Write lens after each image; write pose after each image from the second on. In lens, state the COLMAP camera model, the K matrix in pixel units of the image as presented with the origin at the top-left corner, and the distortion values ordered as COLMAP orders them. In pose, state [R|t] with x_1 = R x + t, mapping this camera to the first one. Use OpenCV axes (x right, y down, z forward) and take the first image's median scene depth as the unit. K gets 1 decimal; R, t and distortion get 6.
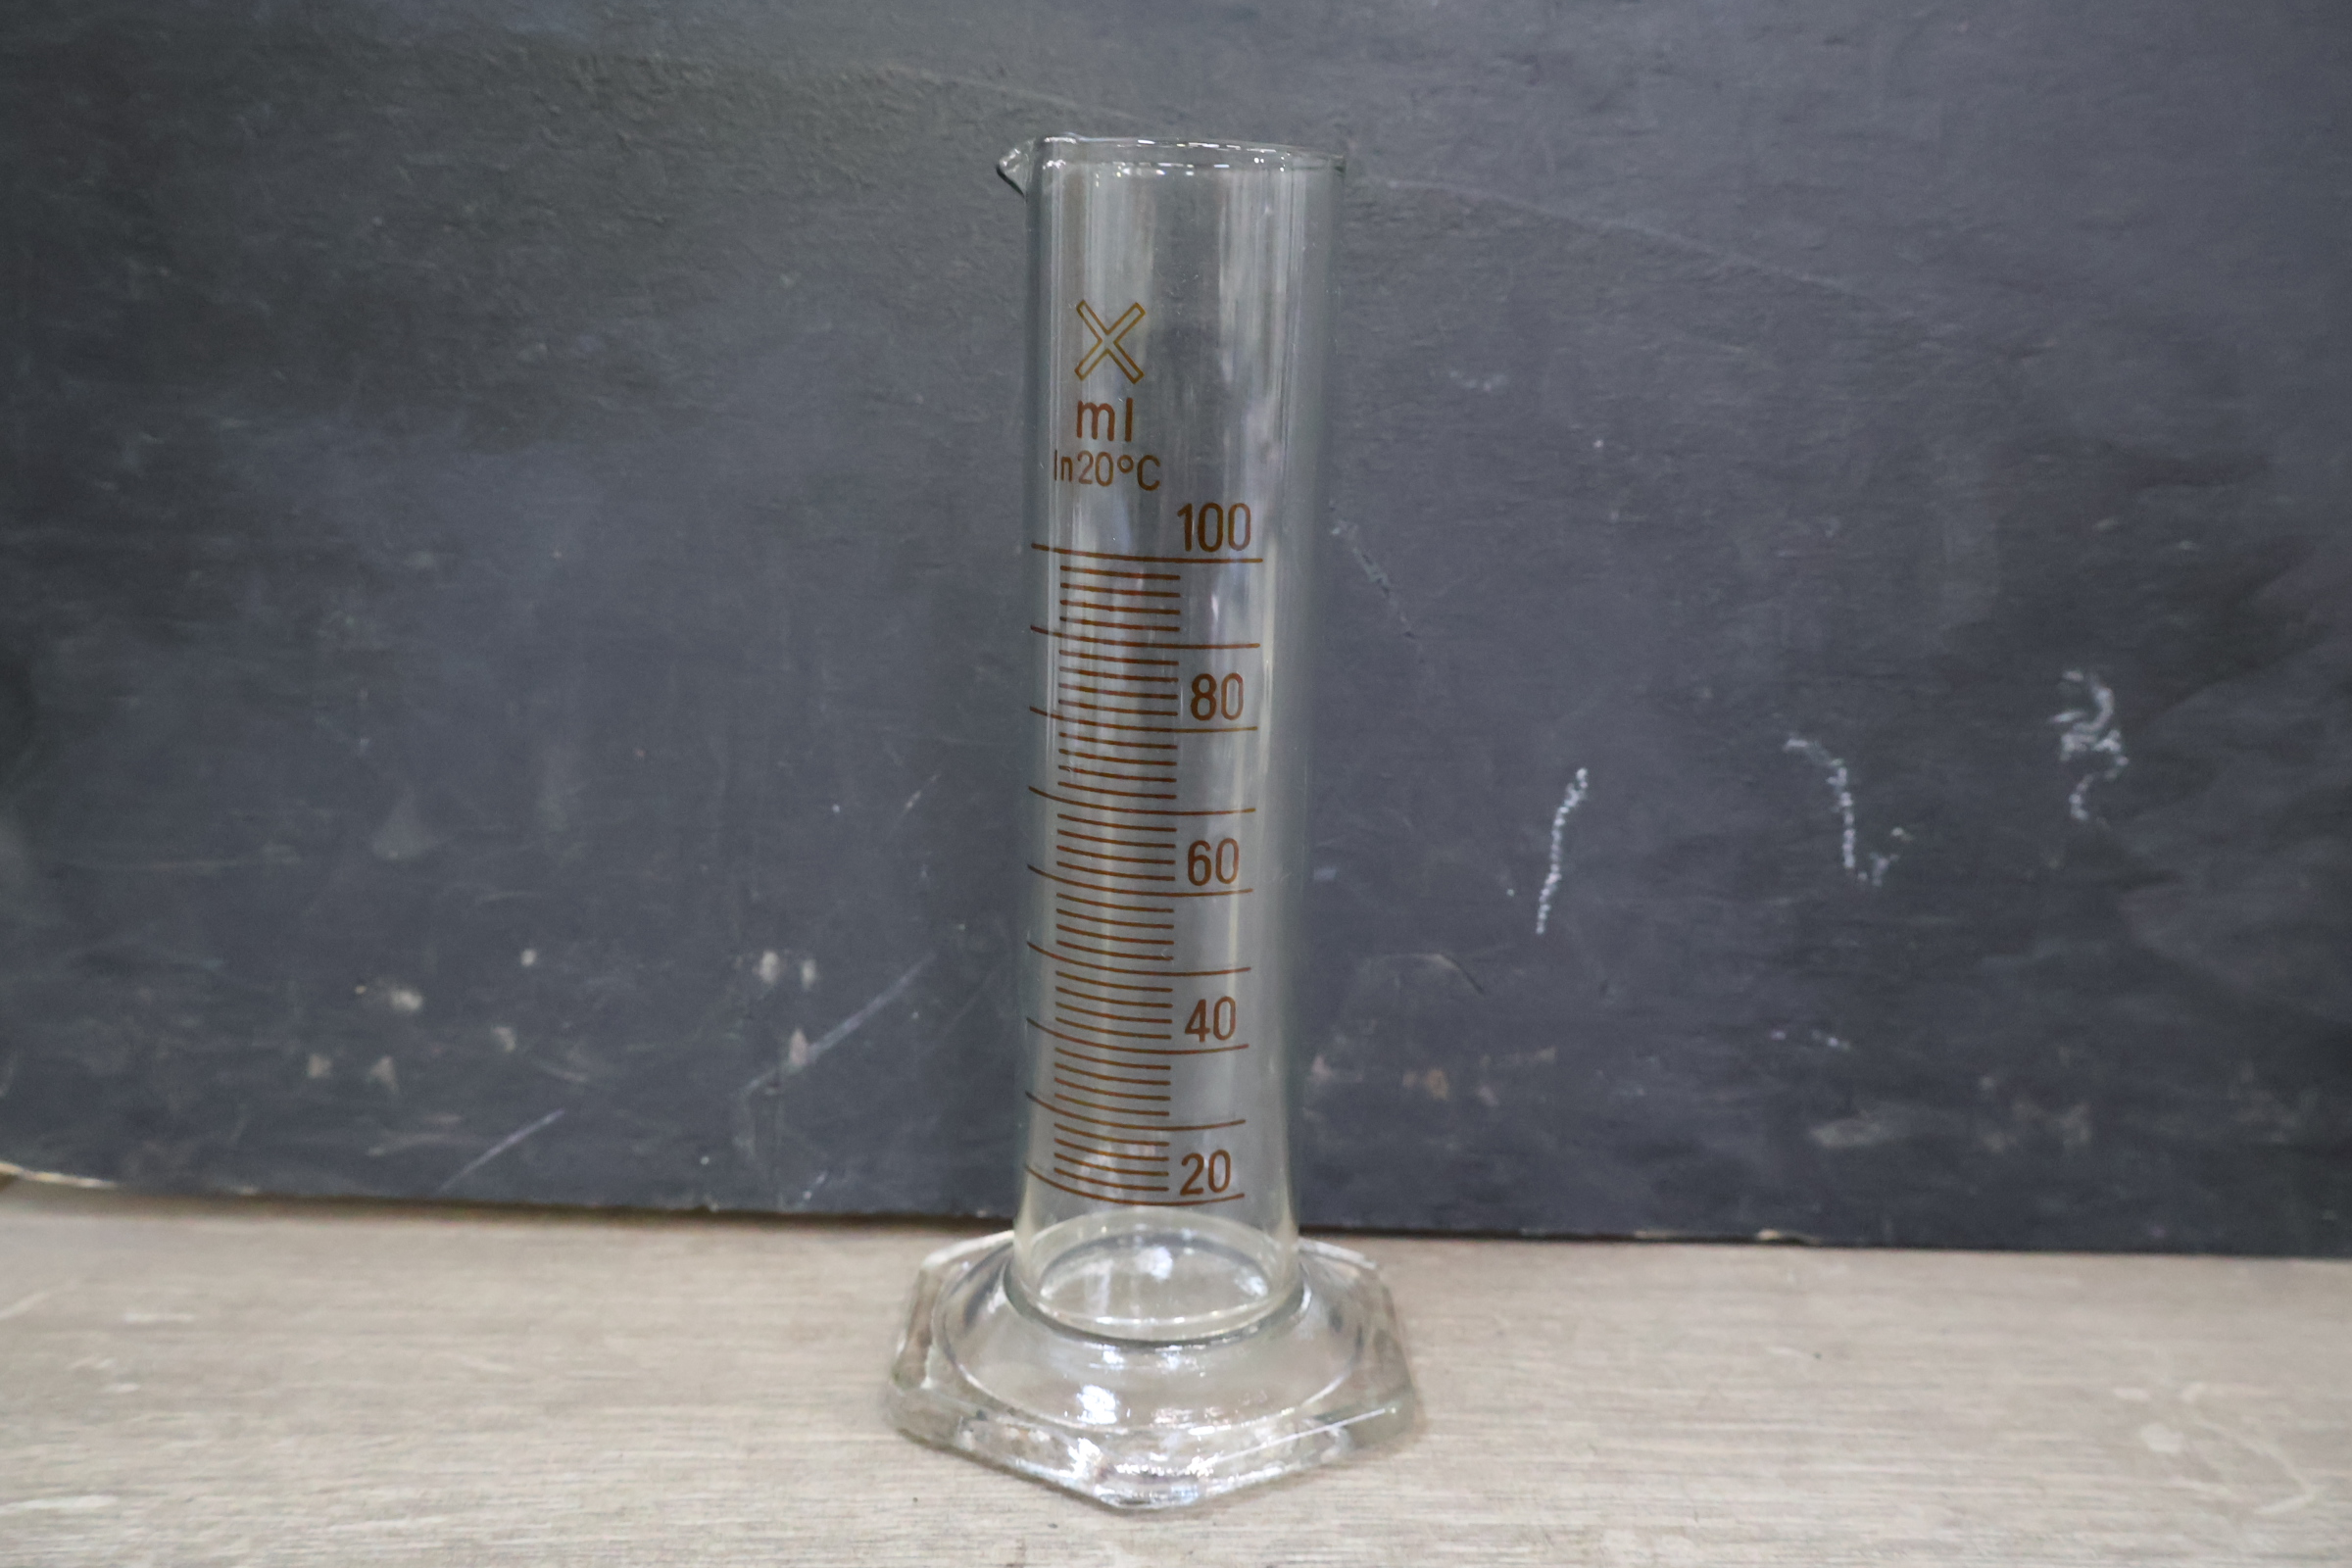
lens RADIAL K [[2032.2, 0, 1170.0], [0, 2032.2, 793.6], [0, 0, 1]] dist [0.012230, 0.004811]
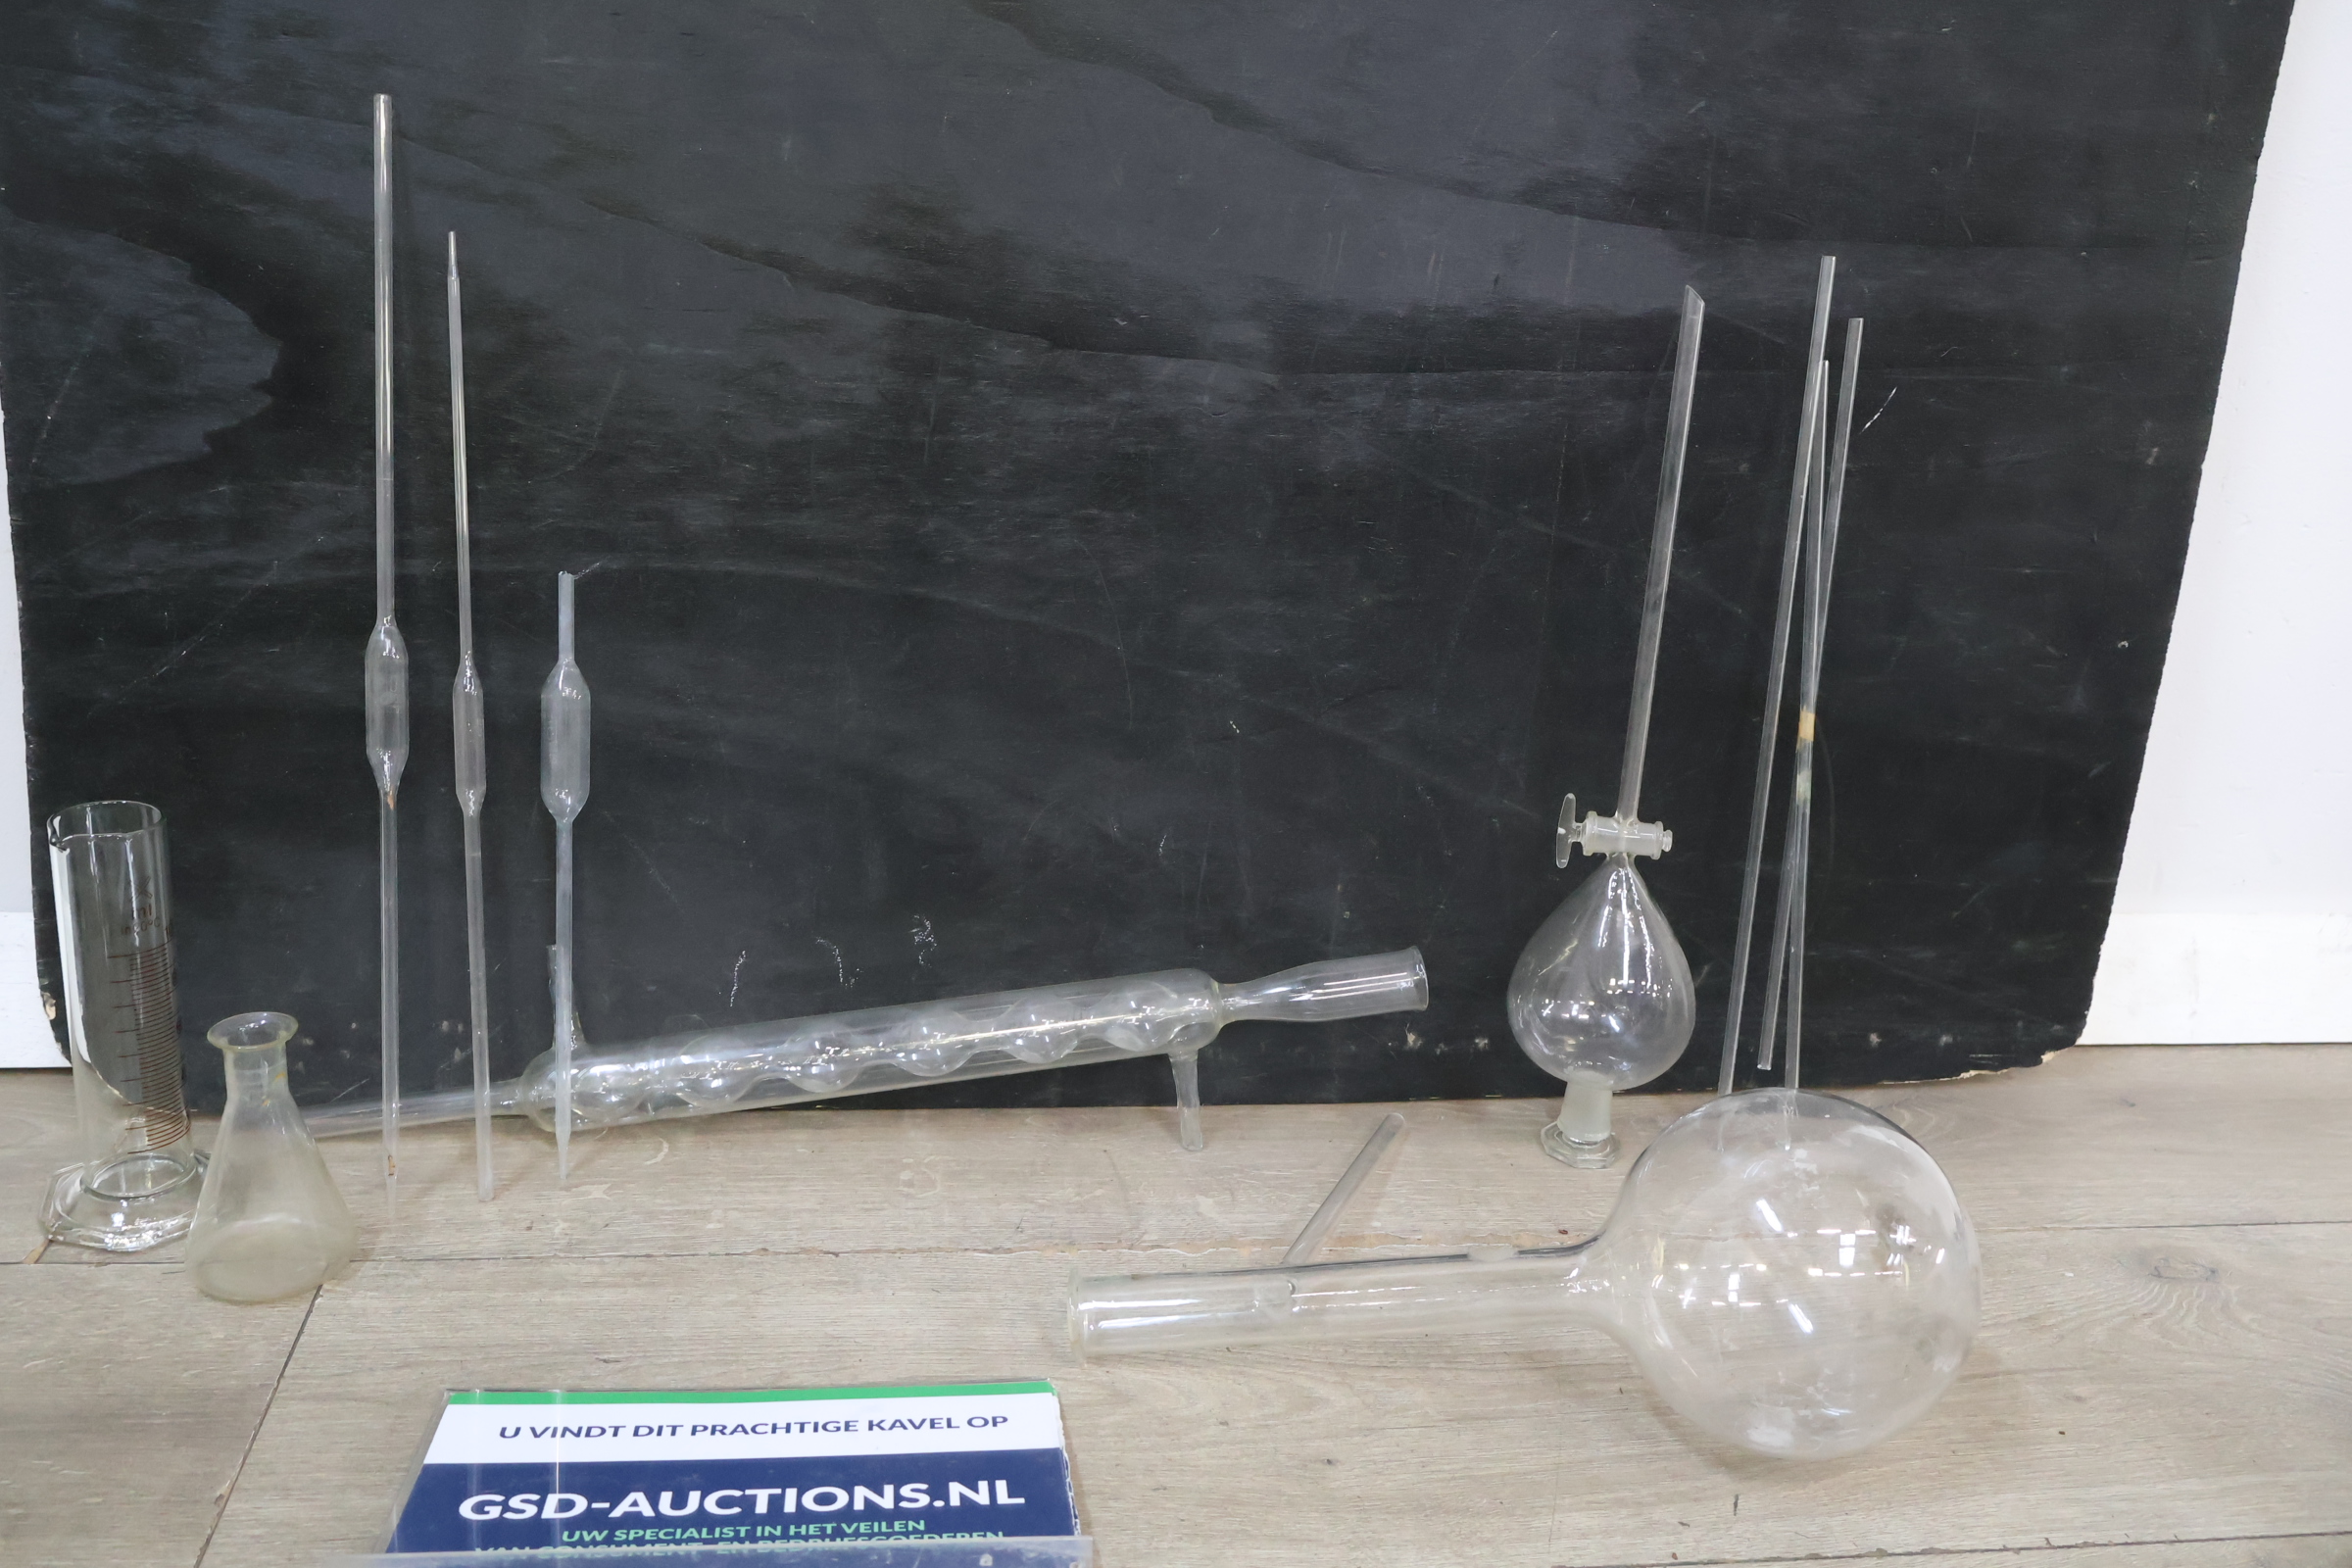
lens RADIAL K [[2032.2, 0, 1158.6], [0, 2032.2, 801.7], [0, 0, 1]] dist [0.012230, 0.004811]
pose [[0.988437, -0.009211, 0.151349, 0.354158], [-0.012951, 0.989377, 0.144793, -0.646979], [-0.151075, -0.145079, 0.977818, -1.855081]]
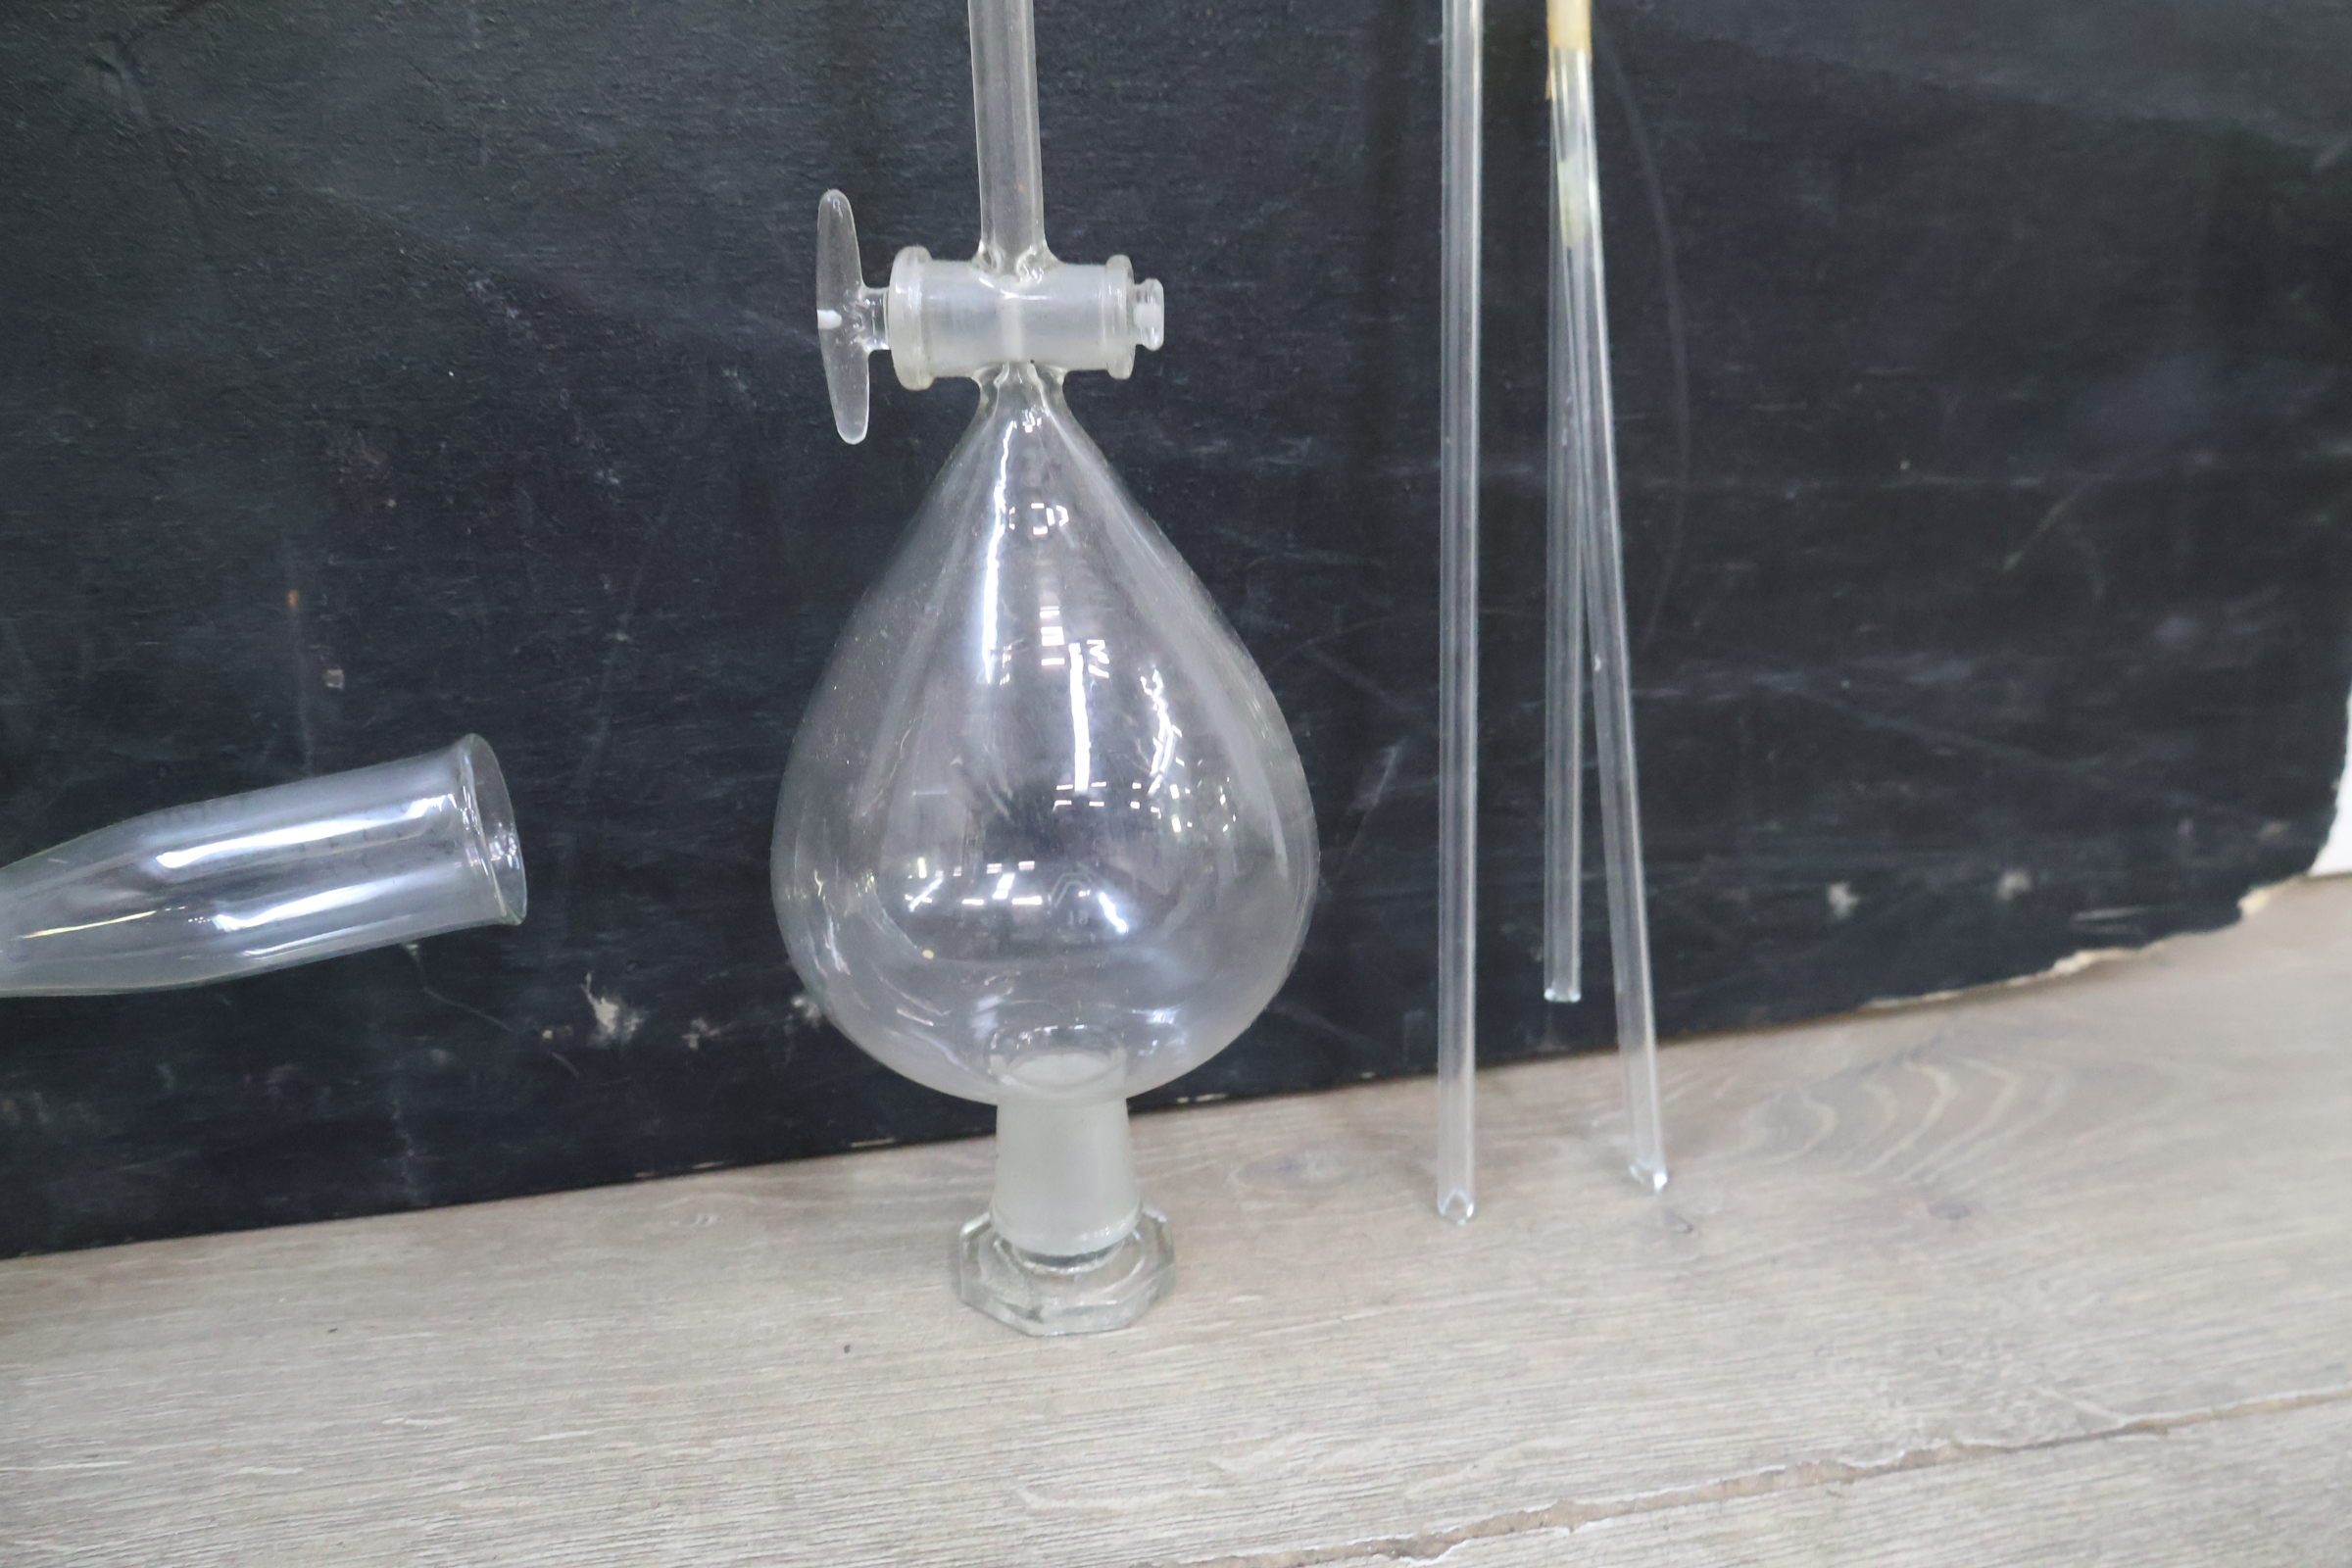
lens RADIAL K [[2032.2, 0, 1180.8], [0, 2032.2, 768.7], [0, 0, 1]] dist [0.012230, 0.004811]
pose [[0.976337, -0.099781, 0.191858, 1.301367], [0.076194, 0.989020, 0.126623, -0.105433], [-0.202386, -0.109008, 0.973220, -0.107984]]
